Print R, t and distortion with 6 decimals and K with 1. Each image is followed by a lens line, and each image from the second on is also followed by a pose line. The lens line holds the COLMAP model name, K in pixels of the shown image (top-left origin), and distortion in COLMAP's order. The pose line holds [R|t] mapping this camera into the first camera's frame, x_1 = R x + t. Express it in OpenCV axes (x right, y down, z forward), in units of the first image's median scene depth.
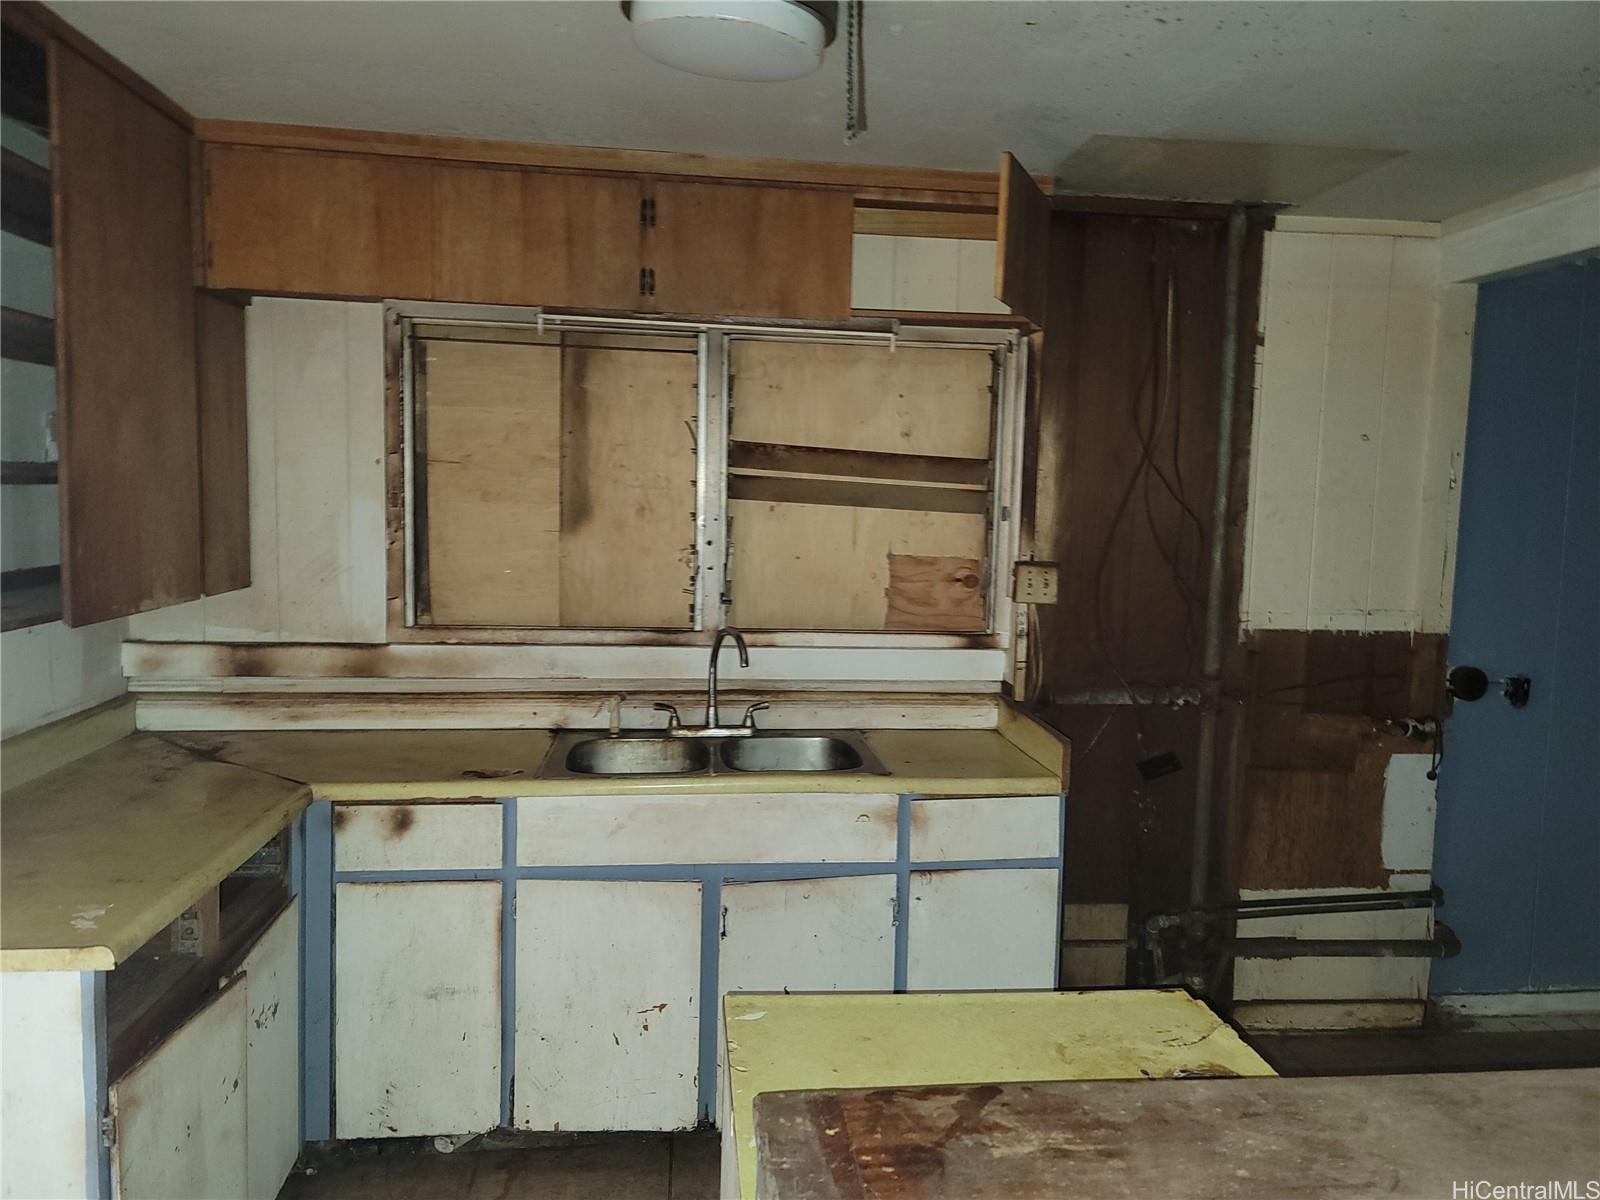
lens RADIAL K [[1152.3, 0, 807.6], [0, 1152.3, 588.7], [0, 0, 1]] dist [0.094157, -0.081500]
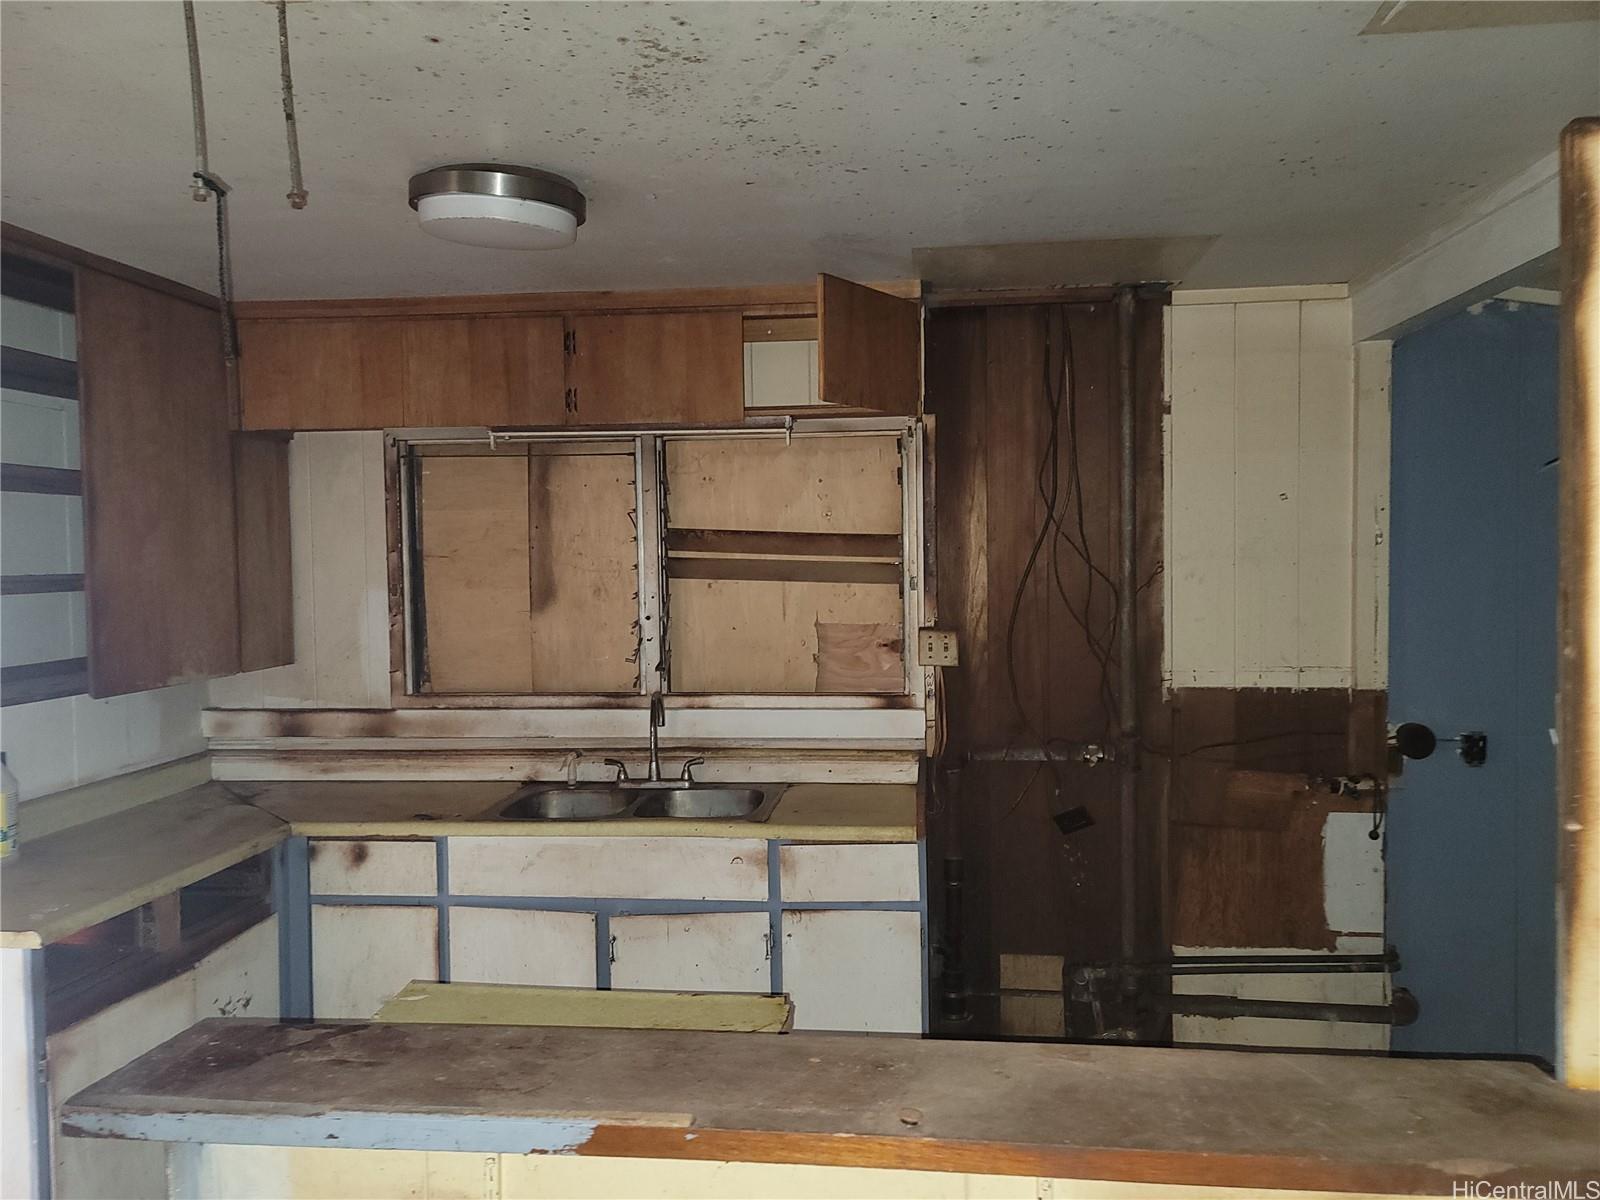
lens RADIAL K [[1151.3, 0, 792.9], [0, 1151.3, 595.7], [0, 0, 1]] dist [0.090307, -0.079378]
pose [[0.973326, -0.030745, -0.227359, 0.316243], [0.019290, 0.998438, -0.052433, 0.001209], [0.228615, 0.046649, 0.972399, -0.080604]]
